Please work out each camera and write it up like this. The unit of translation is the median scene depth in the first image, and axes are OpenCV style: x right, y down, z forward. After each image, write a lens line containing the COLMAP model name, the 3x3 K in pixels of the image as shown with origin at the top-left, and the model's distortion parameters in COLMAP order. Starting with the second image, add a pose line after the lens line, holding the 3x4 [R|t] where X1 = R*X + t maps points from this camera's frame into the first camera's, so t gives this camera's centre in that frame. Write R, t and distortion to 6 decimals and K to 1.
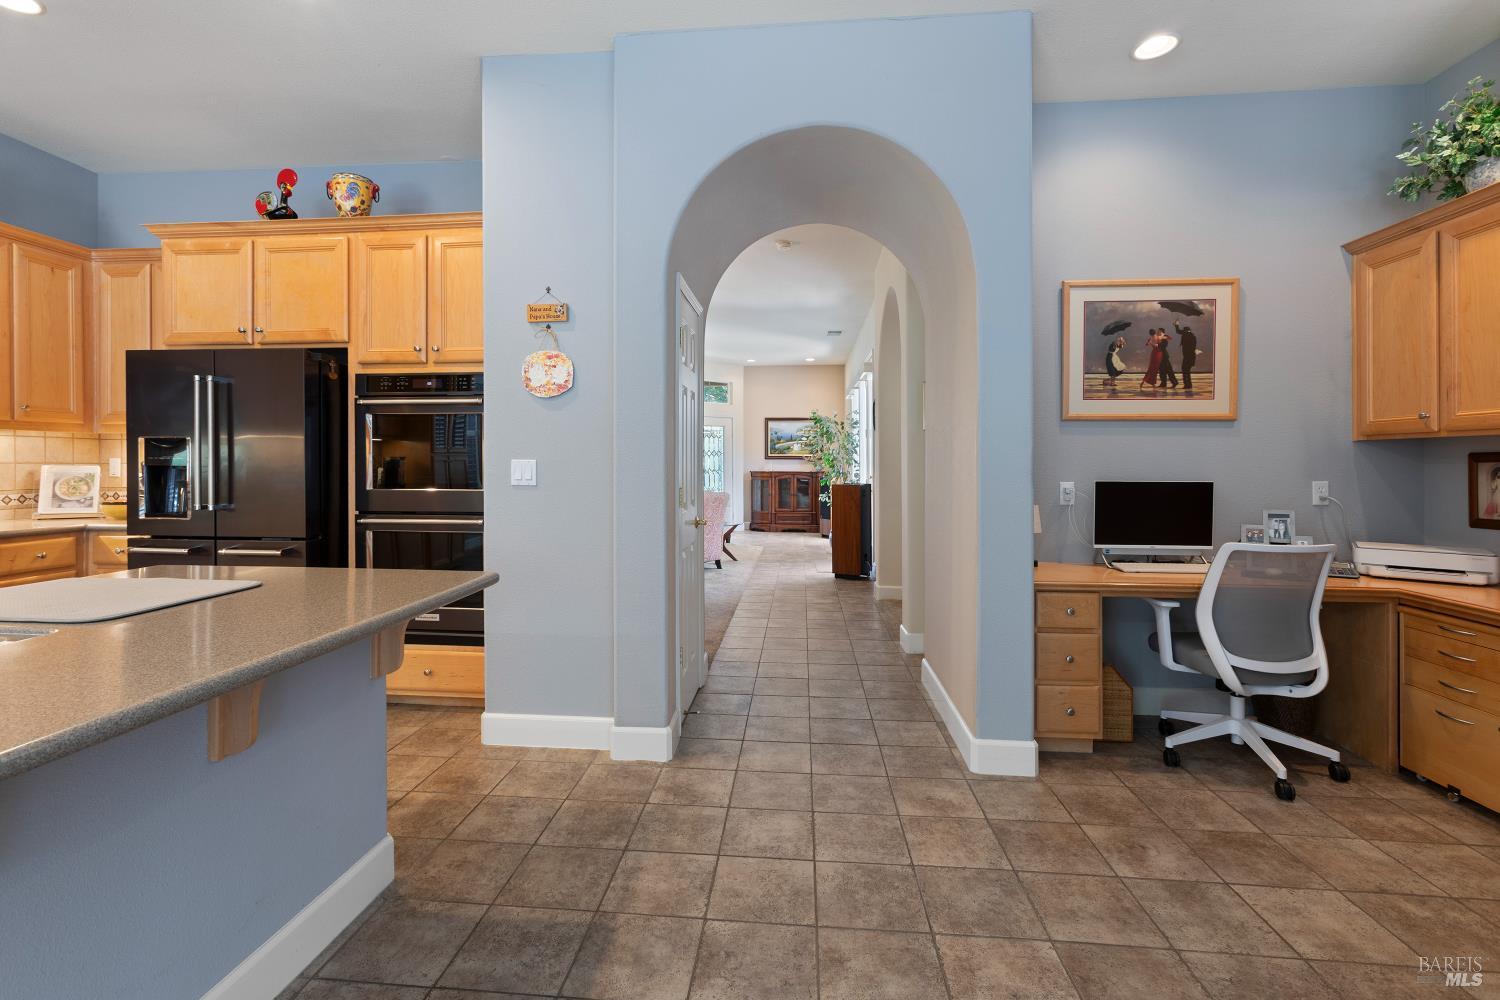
lens RADIAL K [[684.8, 0, 731.1], [0, 684.8, 463.6], [0, 0, 1]] dist [-0.006697, 0.007671]
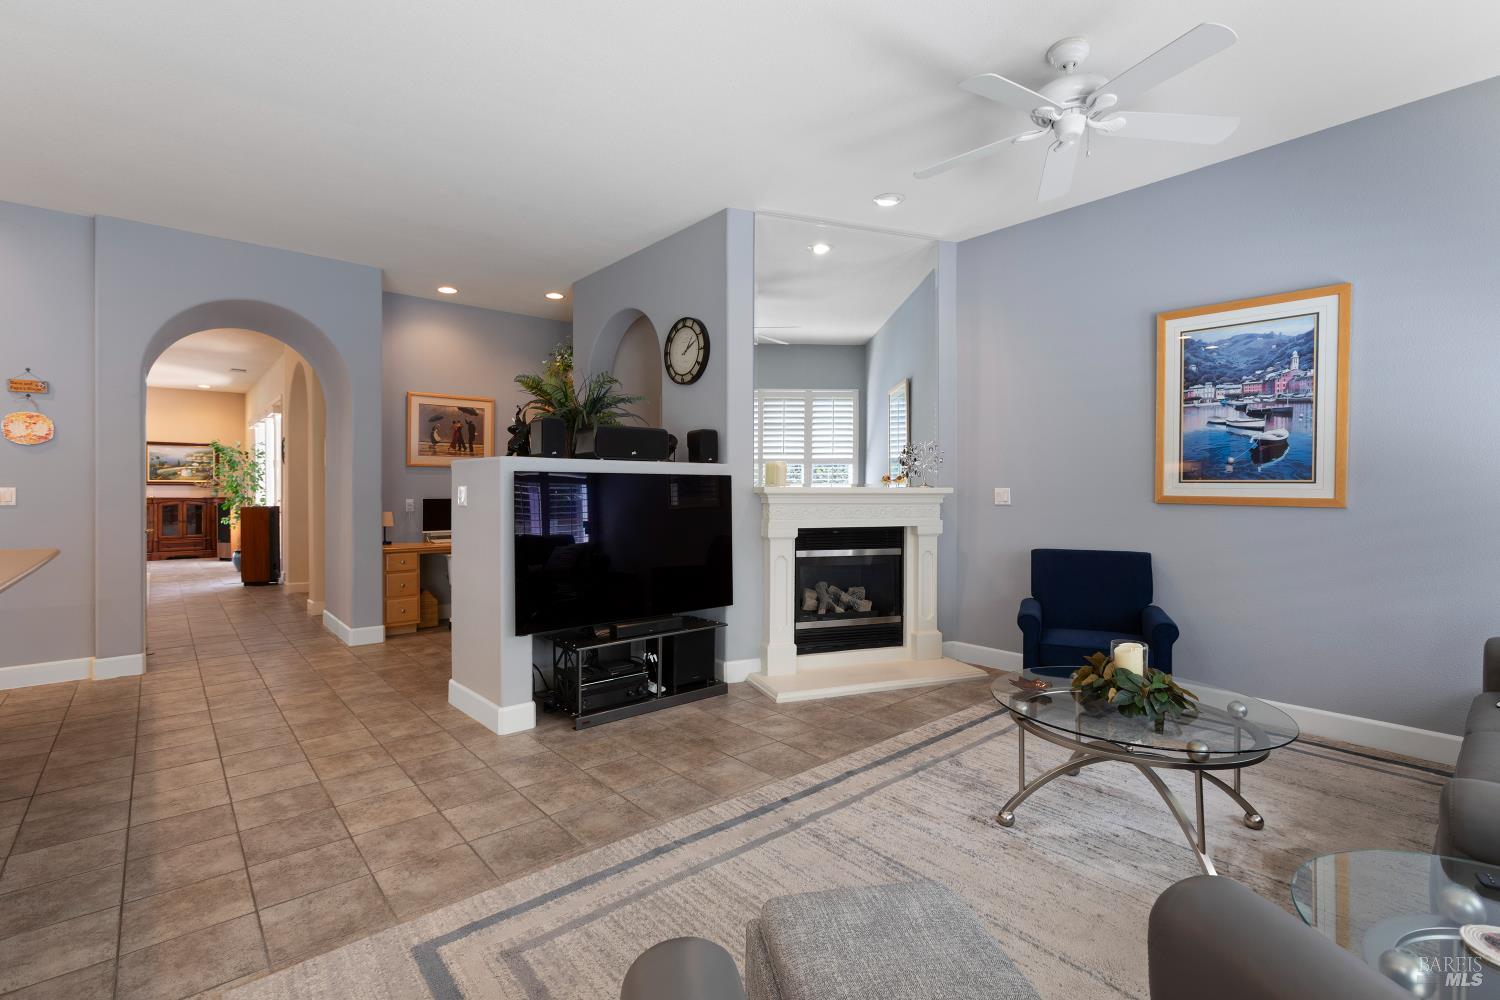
lens RADIAL K [[692.5, 0, 744.0], [0, 692.5, 486.5], [0, 0, 1]] dist [-0.007845, 0.008305]
pose [[0.691977, 0.000806, 0.721919, -0.262749], [0.001911, 0.999994, -0.002949, 0.000062], [-0.721917, 0.003421, 0.691971, -1.052069]]
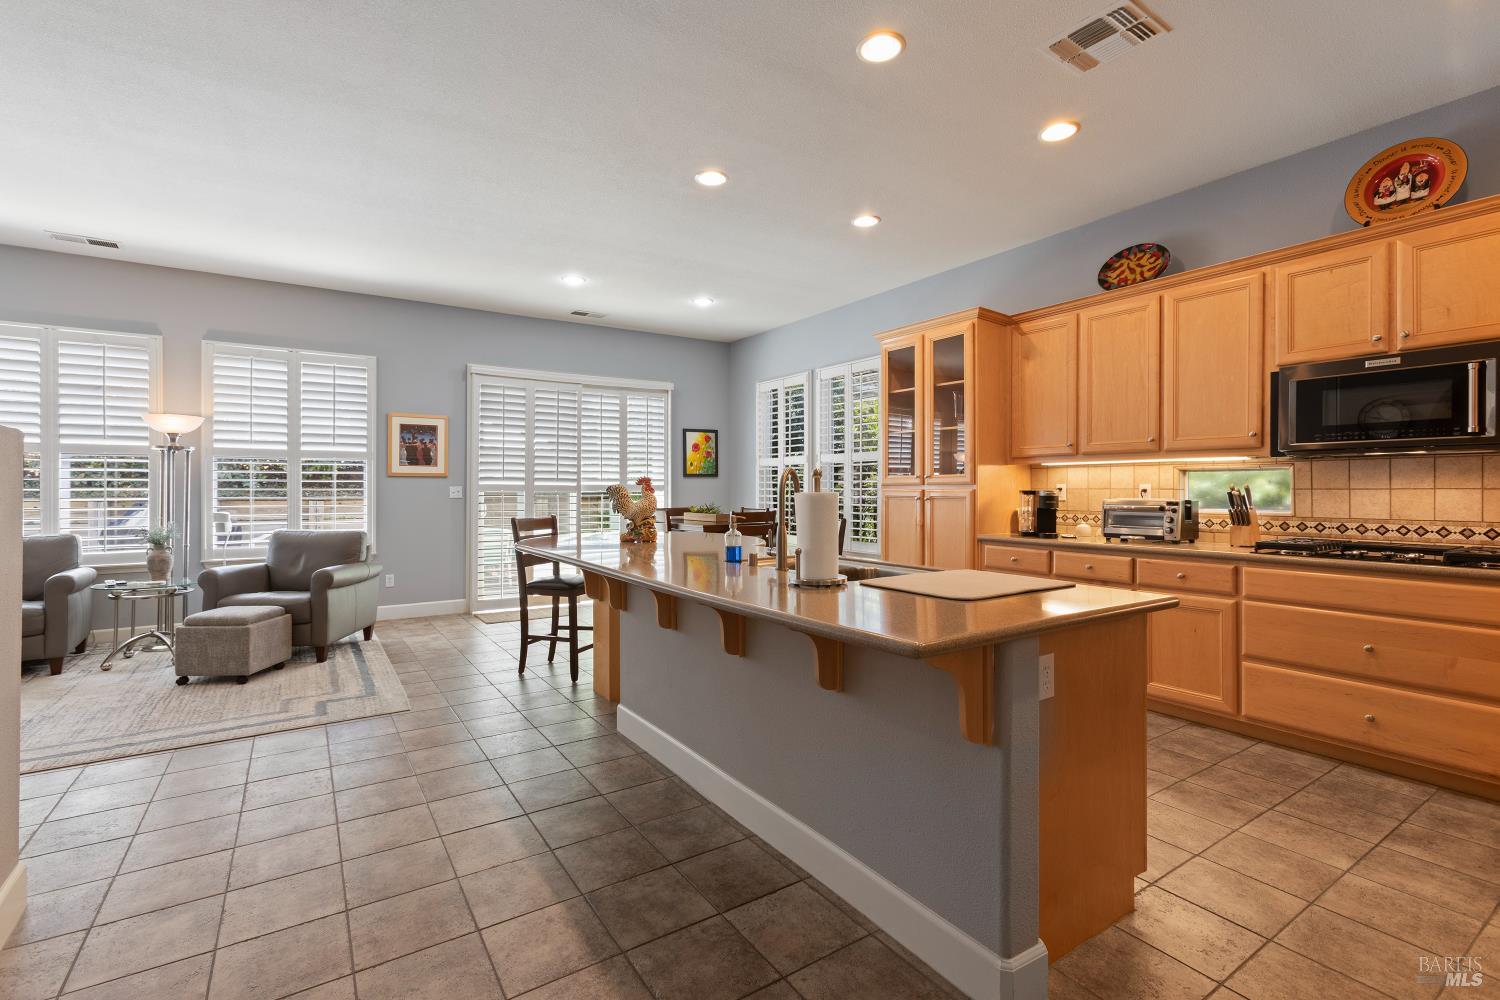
lens RADIAL K [[692.5, 0, 744.0], [0, 692.5, 486.5], [0, 0, 1]] dist [-0.007845, 0.008305]
pose [[-0.780681, -0.002276, -0.624926, 0.148185], [-0.001710, 0.999997, -0.001506, 0.000529], [0.624928, -0.000107, -0.780682, 0.927660]]
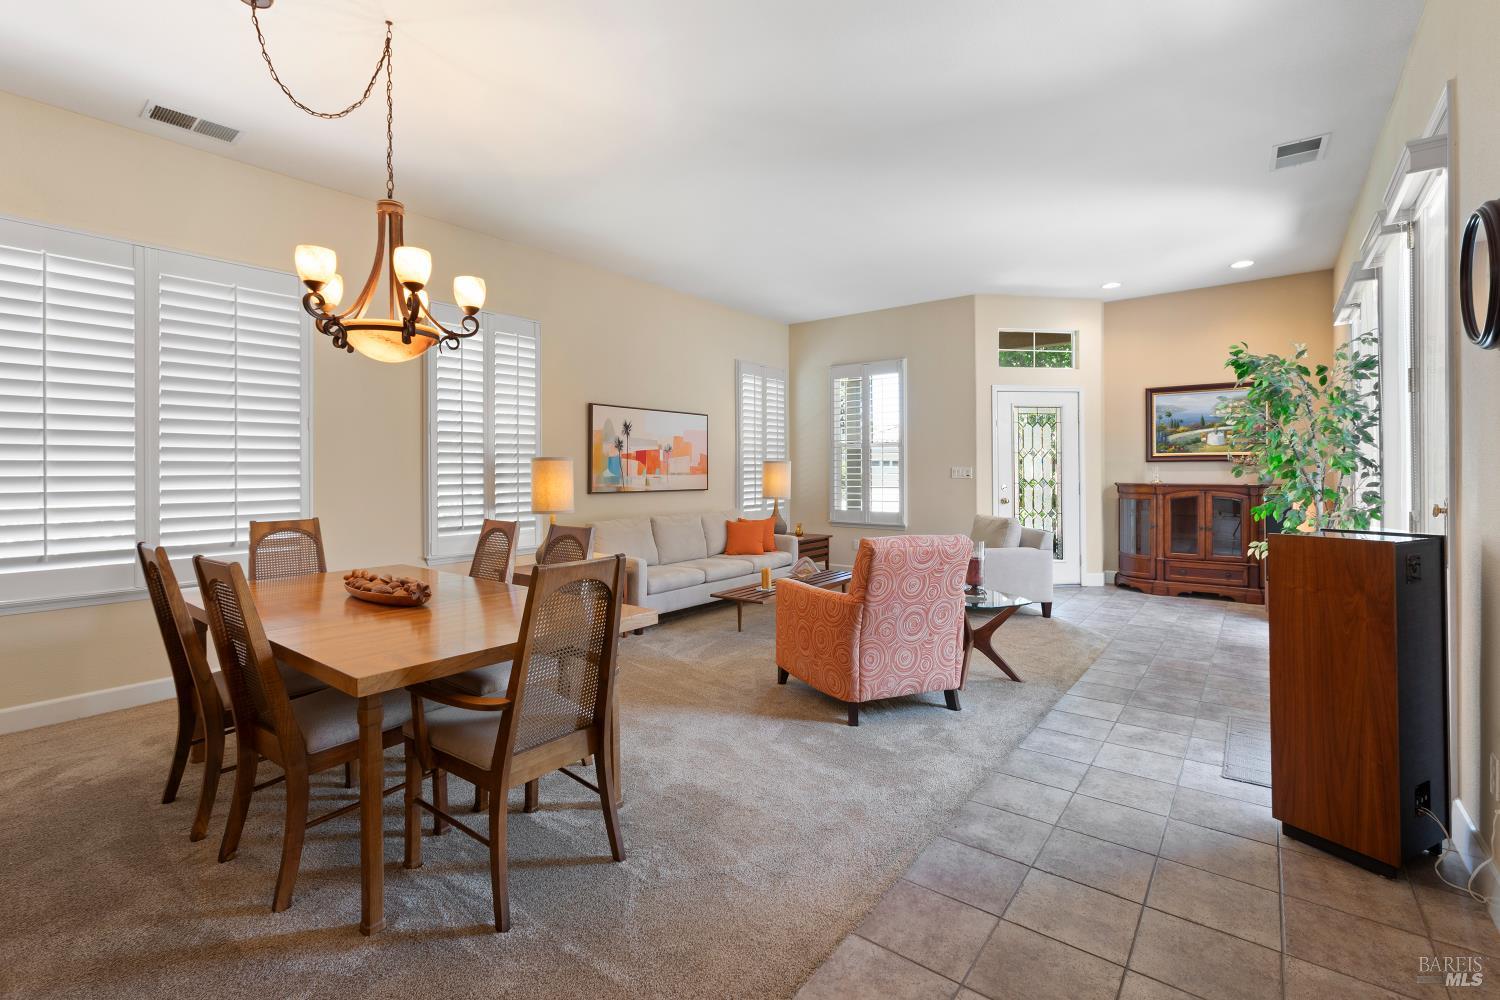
lens RADIAL K [[659.1, 0, 744.4], [0, 659.1, 477.9], [0, 0, 1]] dist [0.000091, 0.000454]
pose [[0.843242, -0.001418, -0.537532, 0.250364], [0.006294, 0.999954, 0.007236, 0.002816], [0.537497, -0.009485, 0.843212, 1.455036]]
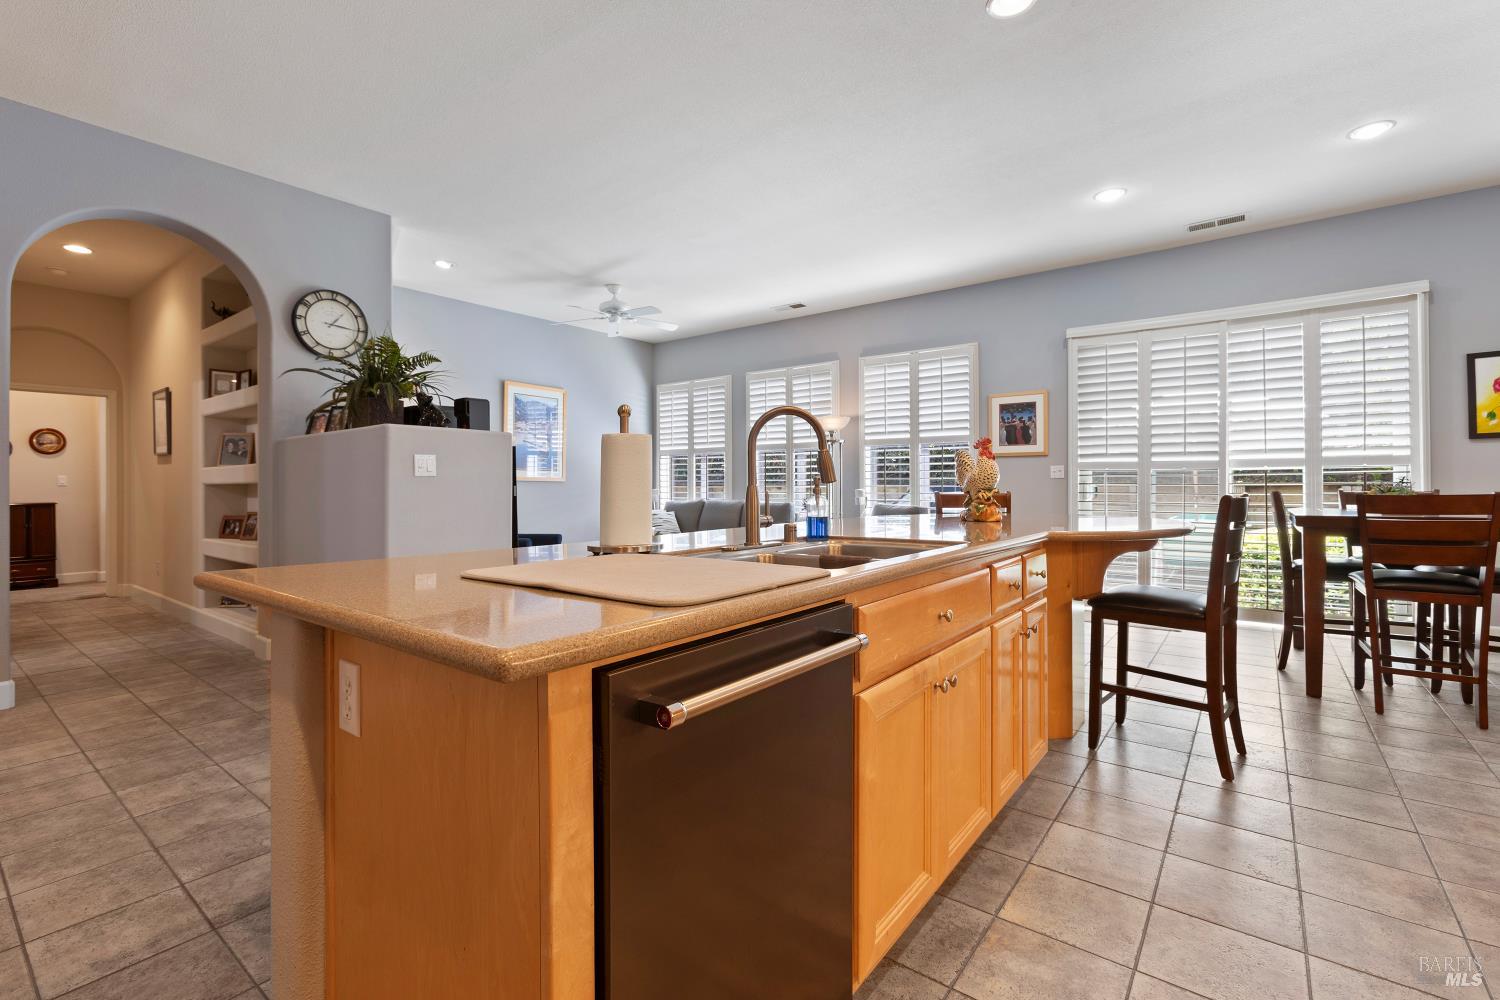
lens RADIAL K [[672.2, 0, 720.2], [0, 672.2, 484.7], [0, 0, 1]] dist [-0.009879, 0.005682]
pose [[-0.831996, 0.003366, 0.554772, -0.747882], [0.005895, 0.999979, 0.002774, 0.042424], [-0.554750, 0.005578, -0.831998, 0.819779]]
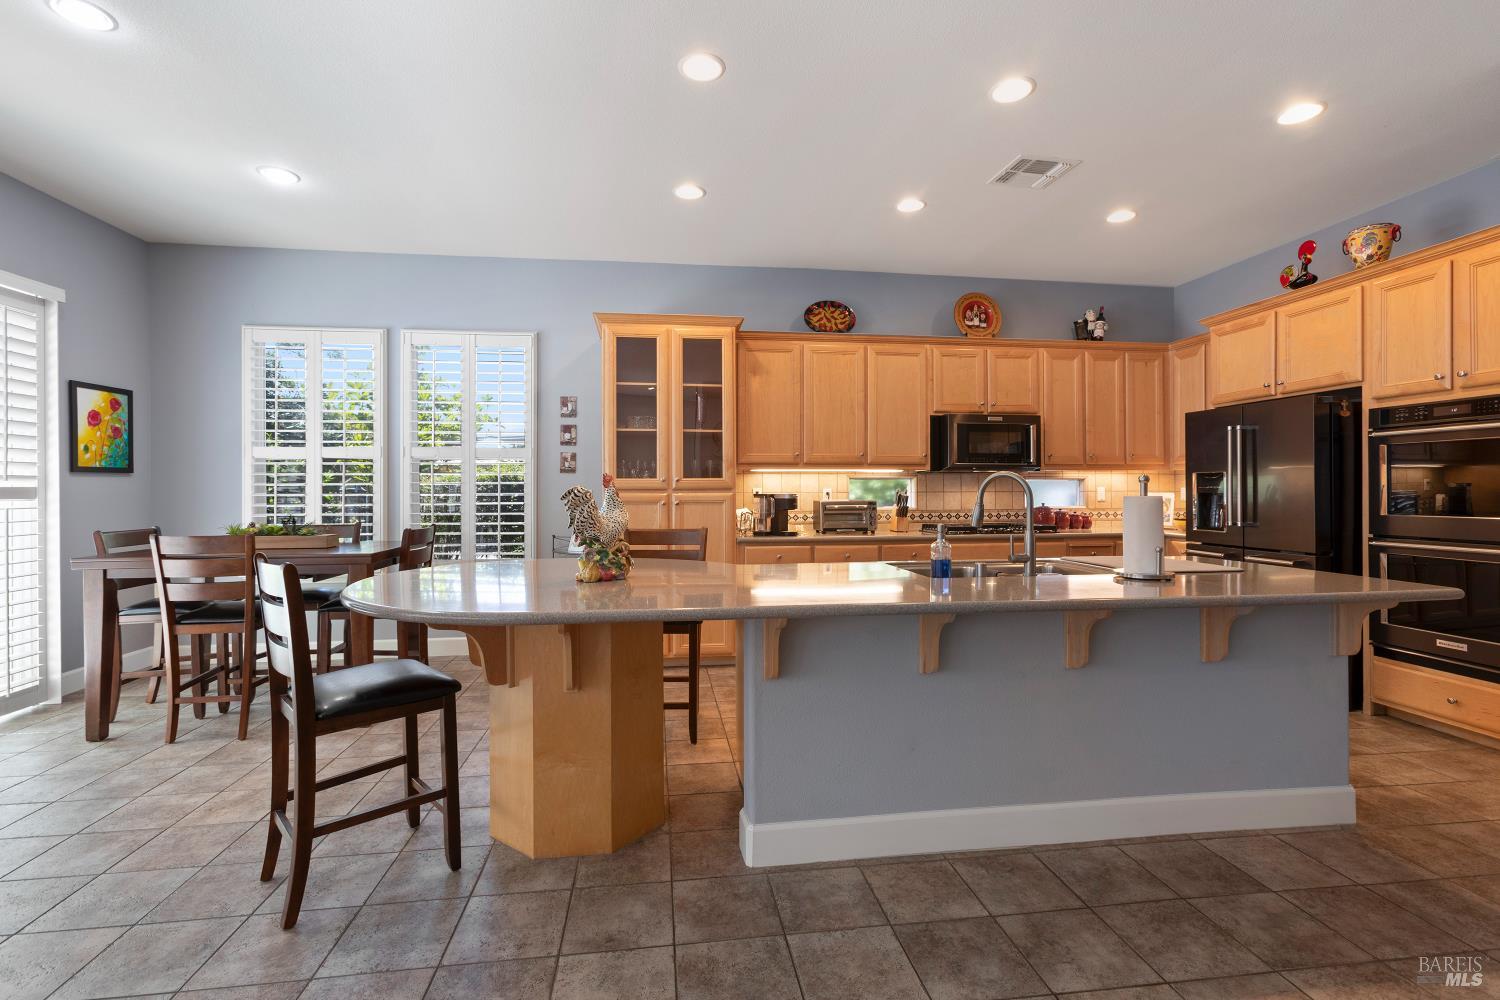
lens RADIAL K [[671.4, 0, 746.7], [0, 671.4, 492.3], [0, 0, 1]] dist [-0.003857, 0.005383]
pose [[0.233069, -0.000431, -0.972460, 0.286890], [0.000977, 1.000000, -0.000209, 0.001424], [0.972460, -0.000902, 0.233069, -0.238505]]
